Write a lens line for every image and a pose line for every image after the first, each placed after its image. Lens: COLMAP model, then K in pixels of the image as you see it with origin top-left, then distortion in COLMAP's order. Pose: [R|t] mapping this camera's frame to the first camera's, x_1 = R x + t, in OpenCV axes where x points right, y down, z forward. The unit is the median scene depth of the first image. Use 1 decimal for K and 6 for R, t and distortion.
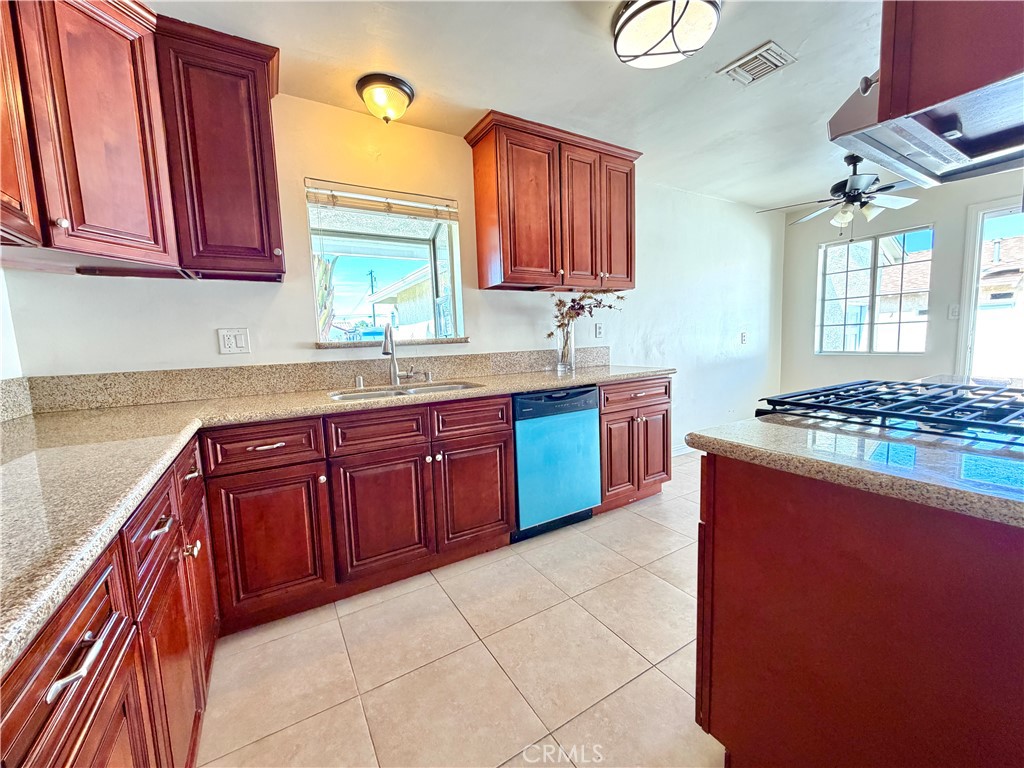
lens RADIAL K [[409.2, 0, 512.0], [0, 409.2, 384.0], [0, 0, 1]] dist [0.001088, -0.000109]
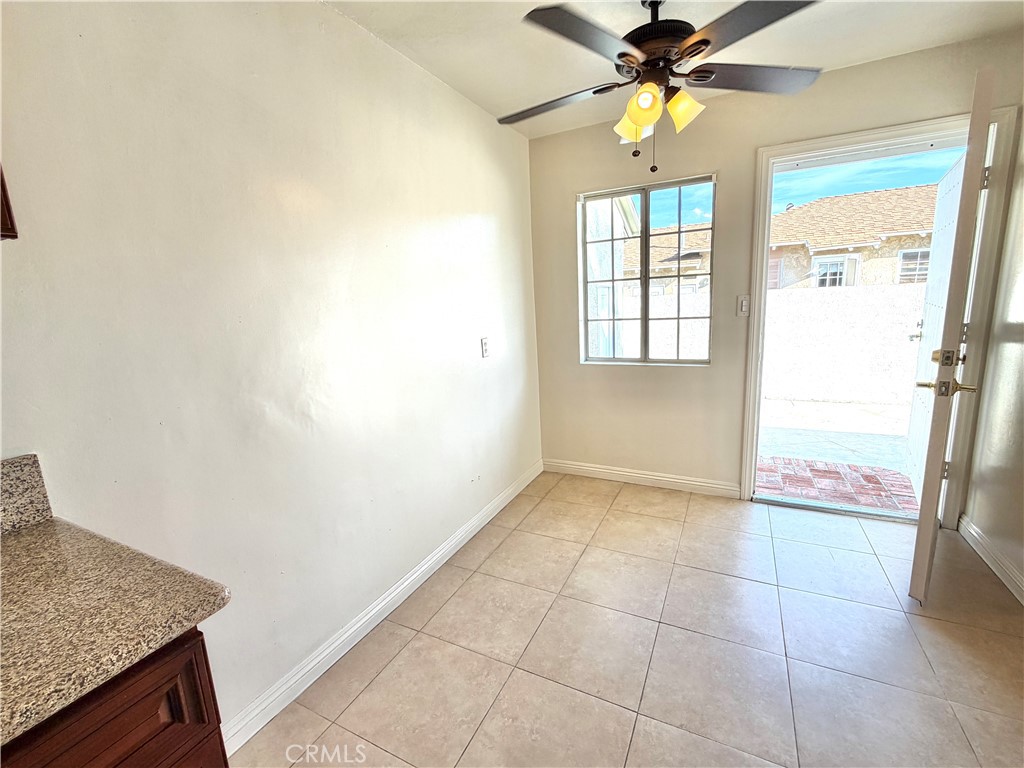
lens RADIAL K [[445.0, 0, 512.0], [0, 445.0, 384.0], [0, 0, 1]] dist [0.000999, -0.000015]
pose [[0.852342, -0.107980, 0.511717, 0.292345], [0.077363, 0.993721, 0.080831, -0.116526], [-0.517232, -0.029307, 0.855343, 0.474962]]
